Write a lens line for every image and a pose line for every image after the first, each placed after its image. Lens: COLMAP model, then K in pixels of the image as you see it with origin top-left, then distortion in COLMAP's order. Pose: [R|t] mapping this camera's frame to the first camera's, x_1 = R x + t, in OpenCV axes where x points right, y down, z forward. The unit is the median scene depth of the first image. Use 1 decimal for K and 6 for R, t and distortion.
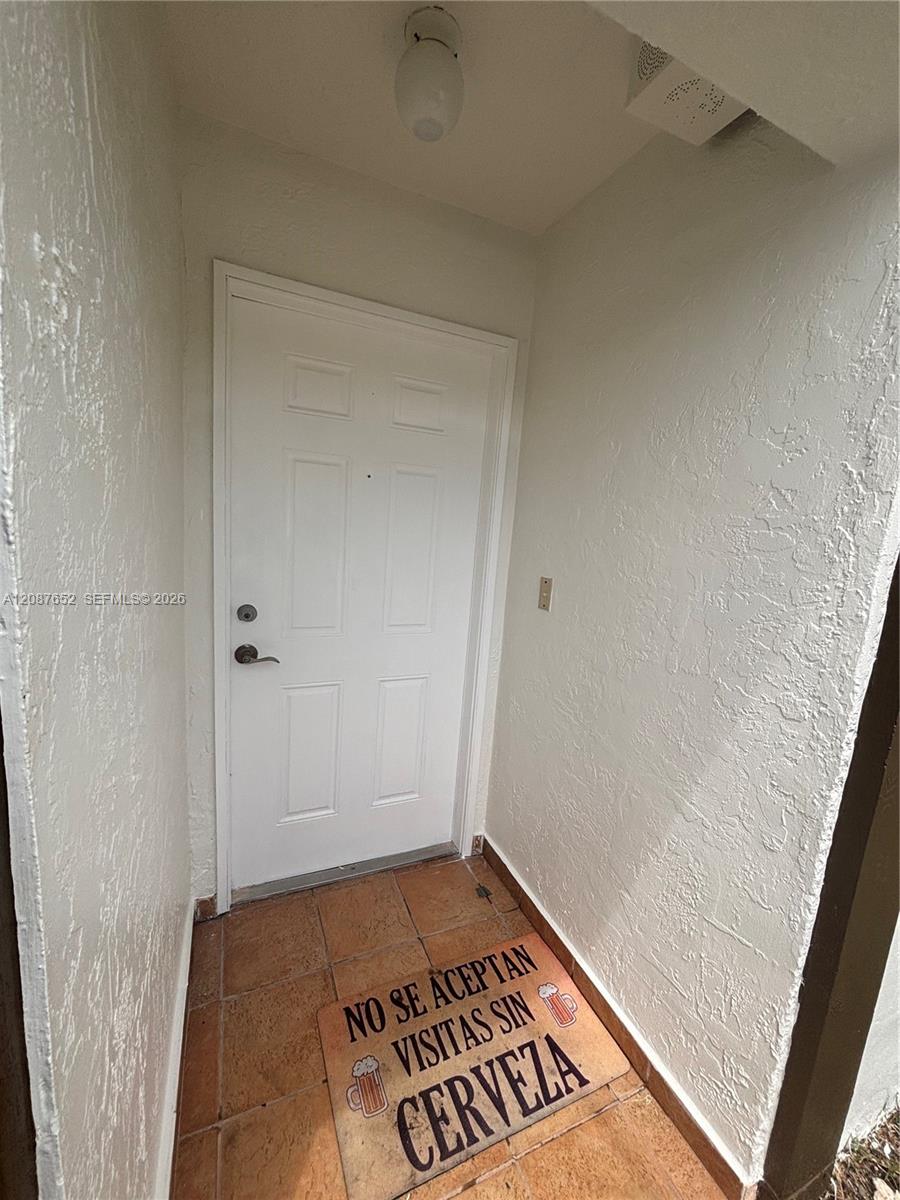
lens RADIAL K [[490.1, 0, 449.9], [0, 490.1, 588.3], [0, 0, 1]] dist [-0.008900, 0.000835]
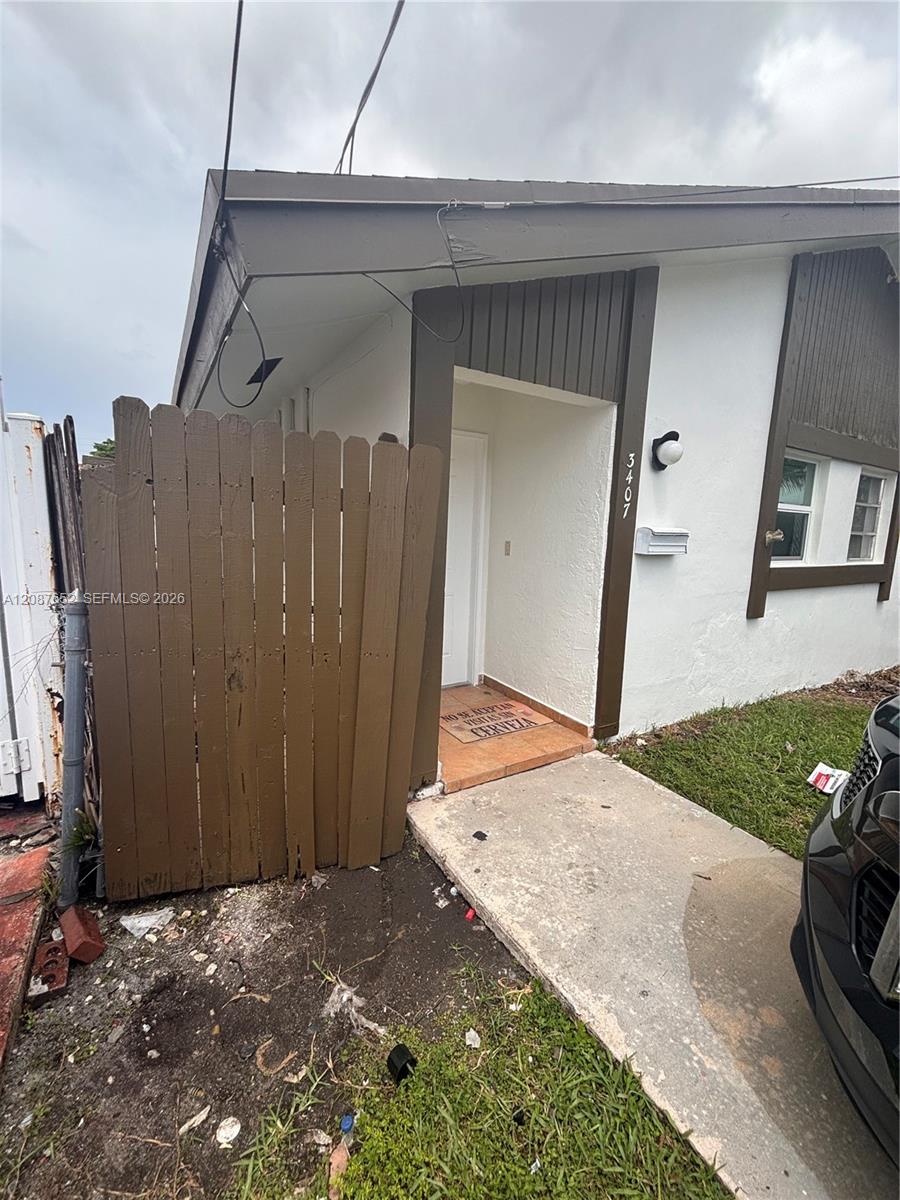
lens RADIAL K [[490.1, 0, 449.9], [0, 490.1, 588.3], [0, 0, 1]] dist [-0.008900, 0.000835]
pose [[0.991346, -0.060548, 0.116475, -0.407481], [0.062497, 0.997958, -0.013156, 0.248361], [-0.115441, 0.020321, 0.993106, -1.430344]]
